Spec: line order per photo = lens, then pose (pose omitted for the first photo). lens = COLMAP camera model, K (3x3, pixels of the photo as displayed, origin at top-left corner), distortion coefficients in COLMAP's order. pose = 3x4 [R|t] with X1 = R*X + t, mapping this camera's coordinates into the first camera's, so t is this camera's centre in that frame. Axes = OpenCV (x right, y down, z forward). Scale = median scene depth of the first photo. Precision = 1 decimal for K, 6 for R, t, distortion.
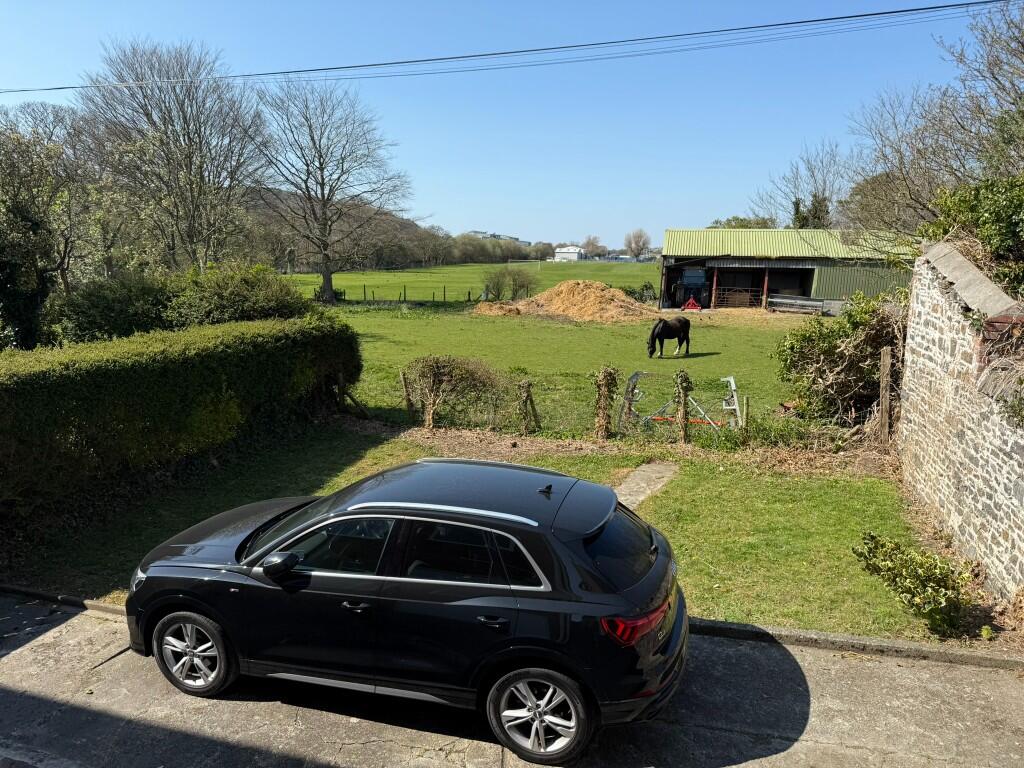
lens RADIAL K [[712.6, 0, 506.8], [0, 712.6, 385.7], [0, 0, 1]] dist [0.103989, -0.159651]
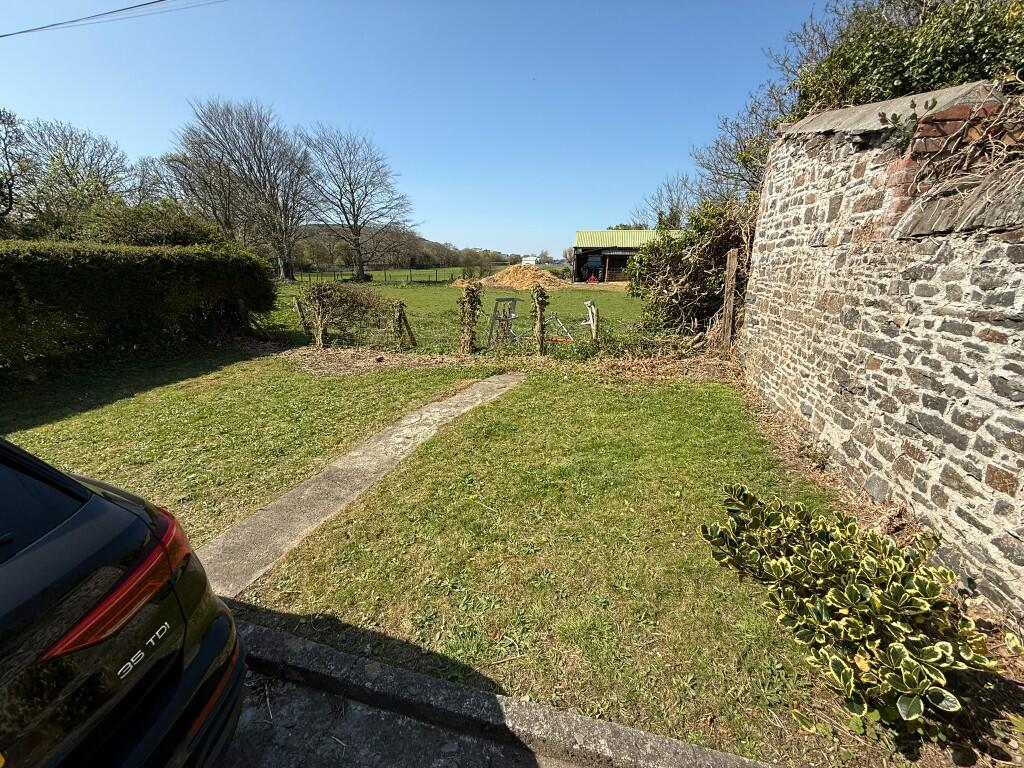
lens RADIAL K [[407.6, 0, 506.0], [0, 407.6, 382.5], [0, 0, 1]] dist [0.002096, -0.000177]
pose [[0.999680, -0.014297, 0.020858, 0.189066], [0.012085, 0.994651, 0.102582, 0.059183], [-0.022213, -0.102297, 0.994506, 0.408155]]
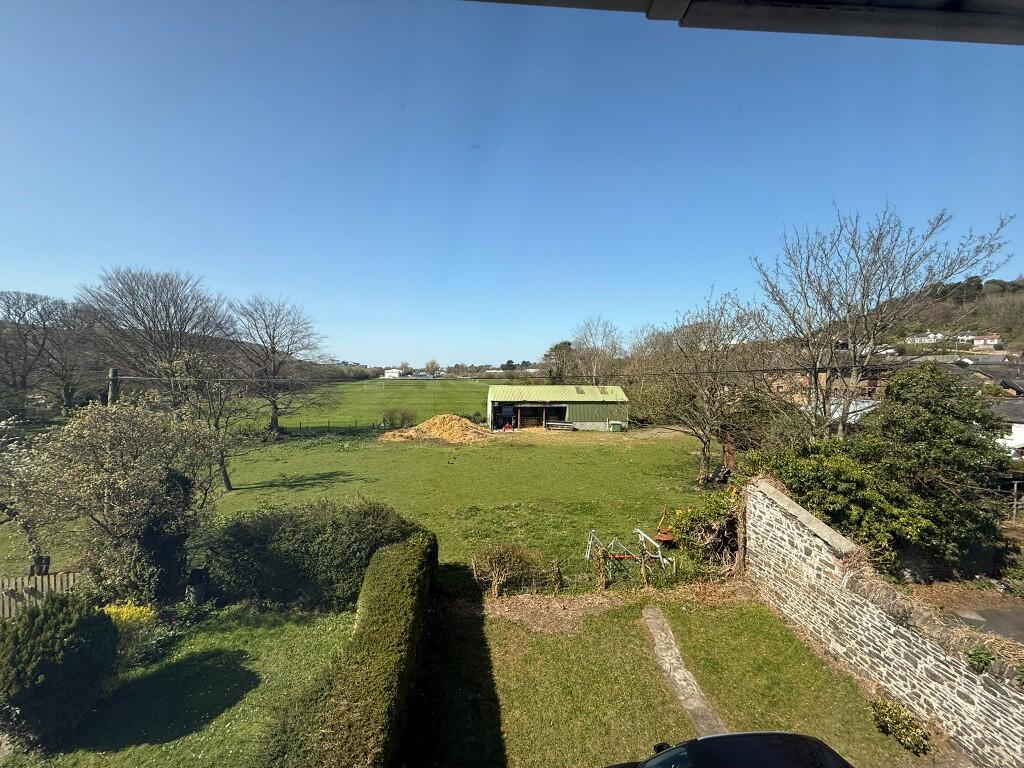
lens RADIAL K [[407.6, 0, 506.0], [0, 407.6, 382.5], [0, 0, 1]] dist [0.002096, -0.000177]
pose [[0.932383, -0.022122, 0.360794, -0.461268], [0.075657, 0.987961, -0.134942, -0.326565], [-0.353466, 0.153114, 0.922832, 0.091661]]
